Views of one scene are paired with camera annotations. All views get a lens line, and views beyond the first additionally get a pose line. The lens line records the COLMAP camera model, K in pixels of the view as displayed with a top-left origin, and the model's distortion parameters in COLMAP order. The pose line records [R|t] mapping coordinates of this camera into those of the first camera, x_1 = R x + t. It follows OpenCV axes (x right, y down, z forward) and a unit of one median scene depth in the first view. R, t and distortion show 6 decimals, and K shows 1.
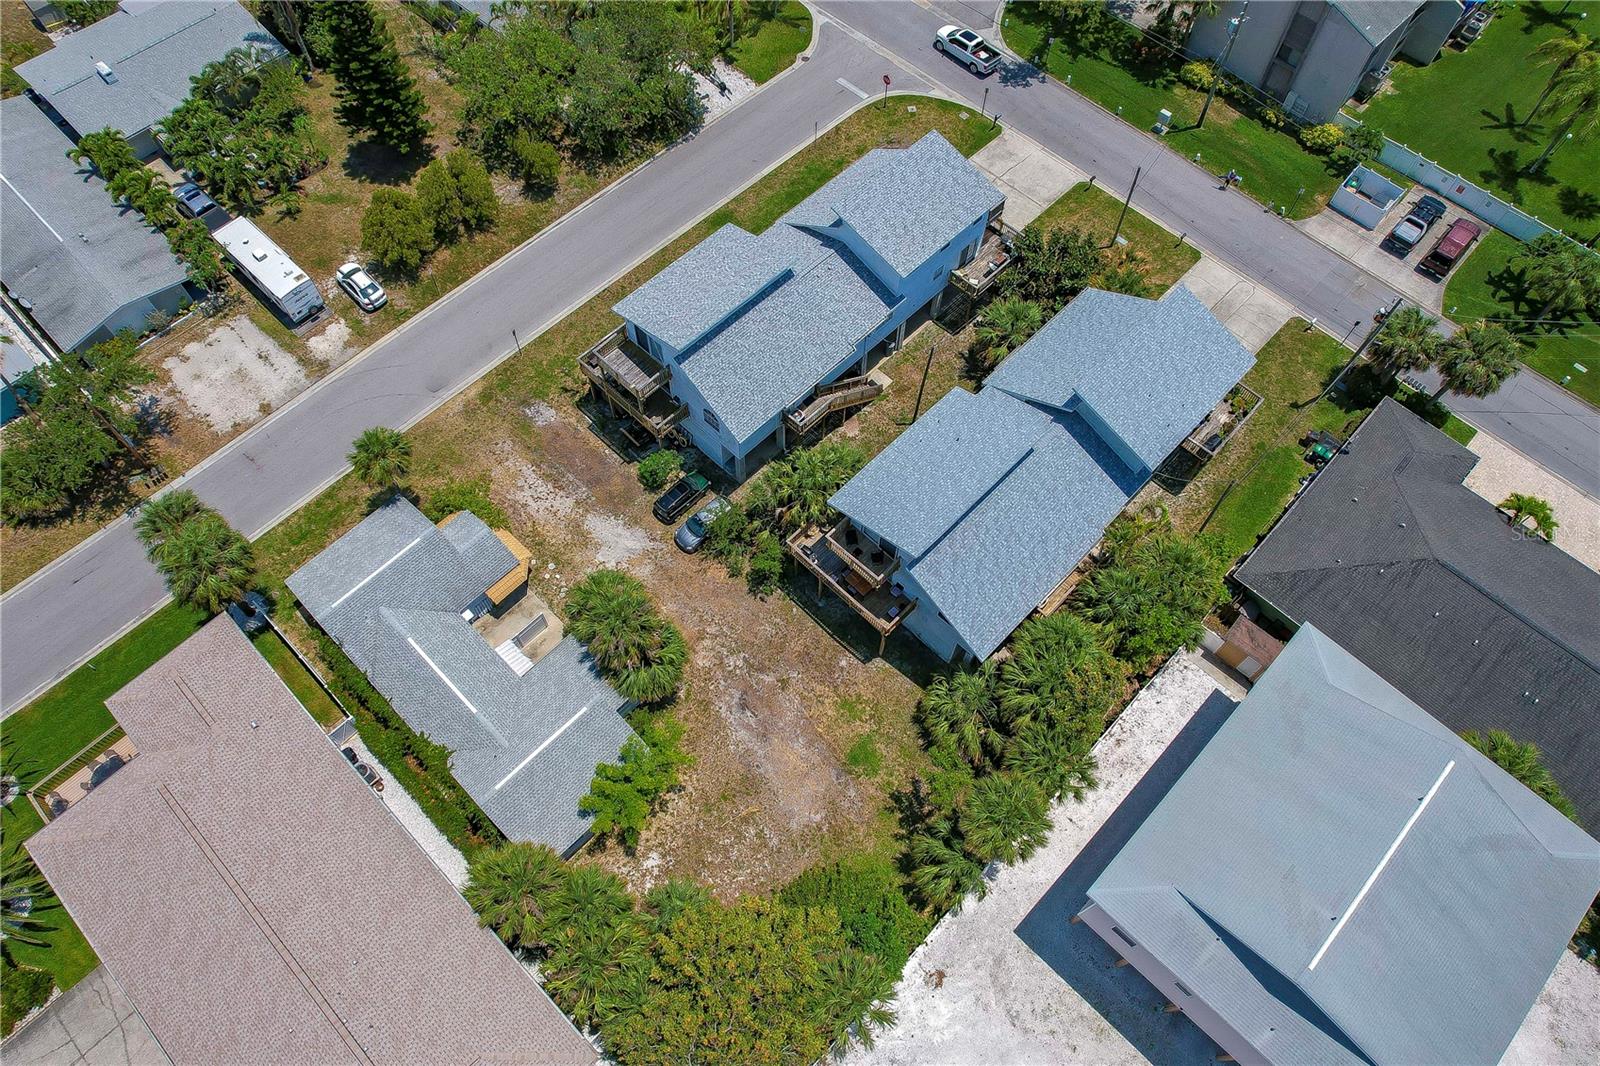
lens RADIAL K [[1081.5, 0, 787.5], [0, 1081.5, 511.6], [0, 0, 1]] dist [-0.071989, 0.059634]
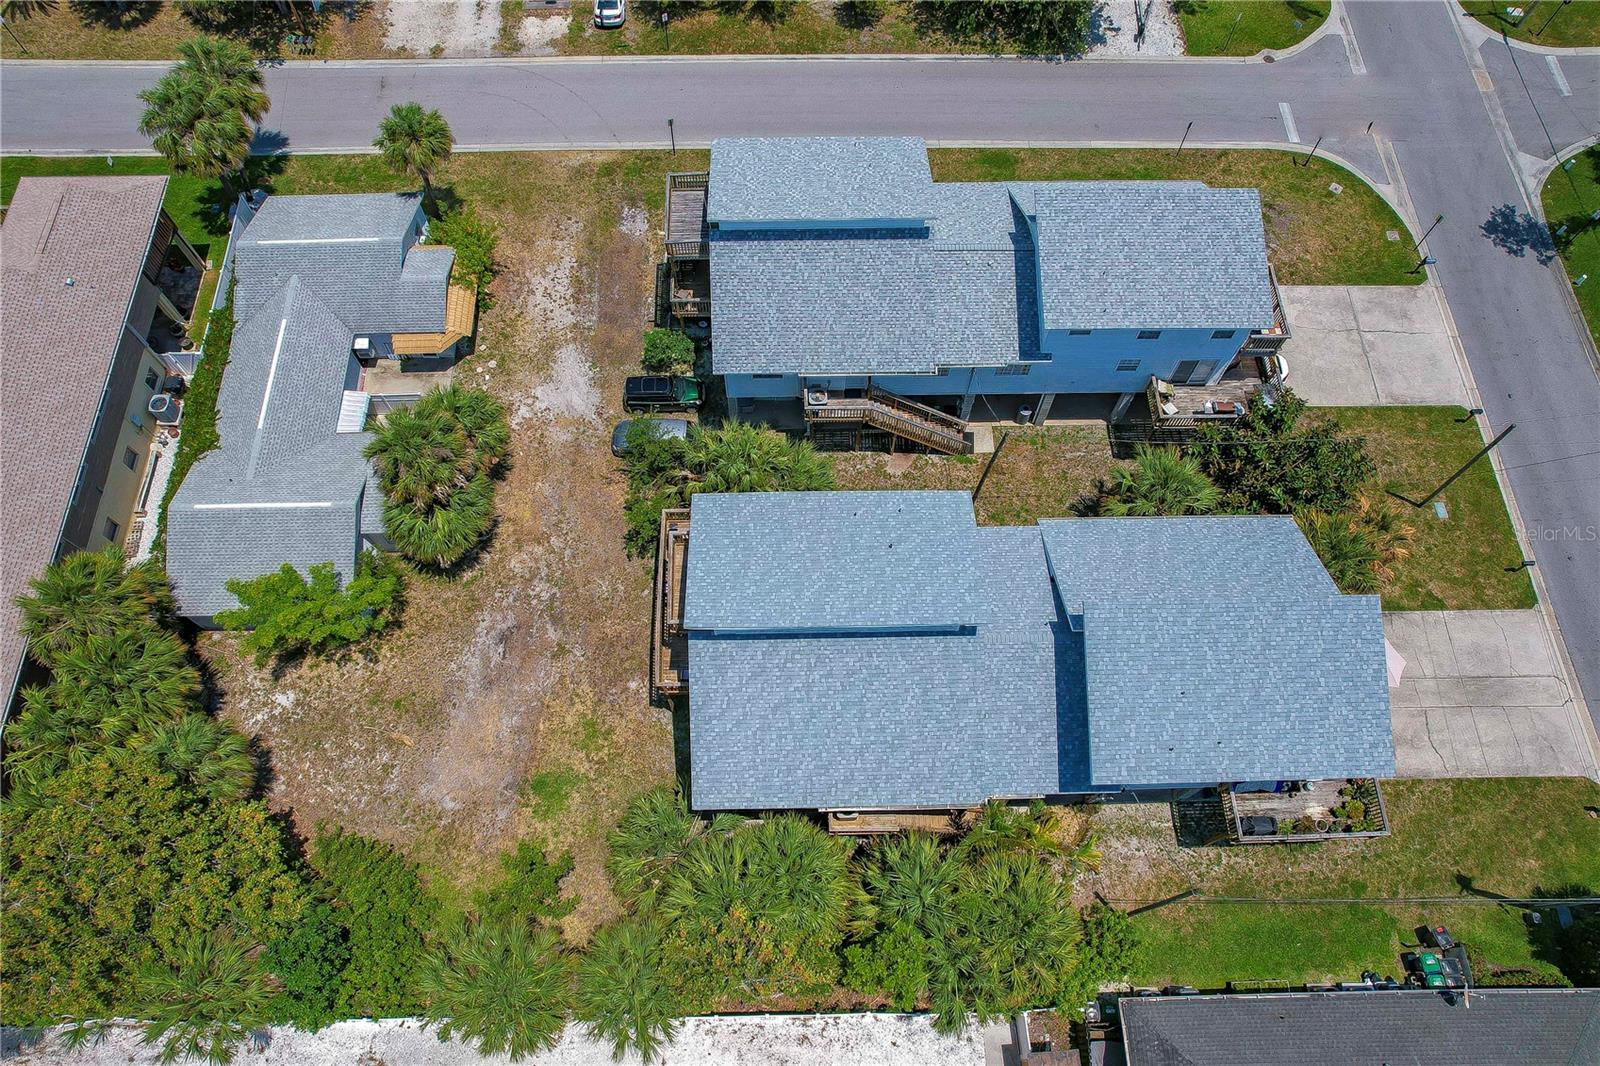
lens RADIAL K [[1081.5, 0, 801.4], [0, 1081.5, 514.7], [0, 0, 1]] dist [-0.071989, 0.059634]
pose [[0.715215, 0.630037, -0.302525, 0.252327], [-0.611060, 0.773797, 0.166866, -0.131182], [0.339225, 0.065516, 0.938421, 0.280509]]
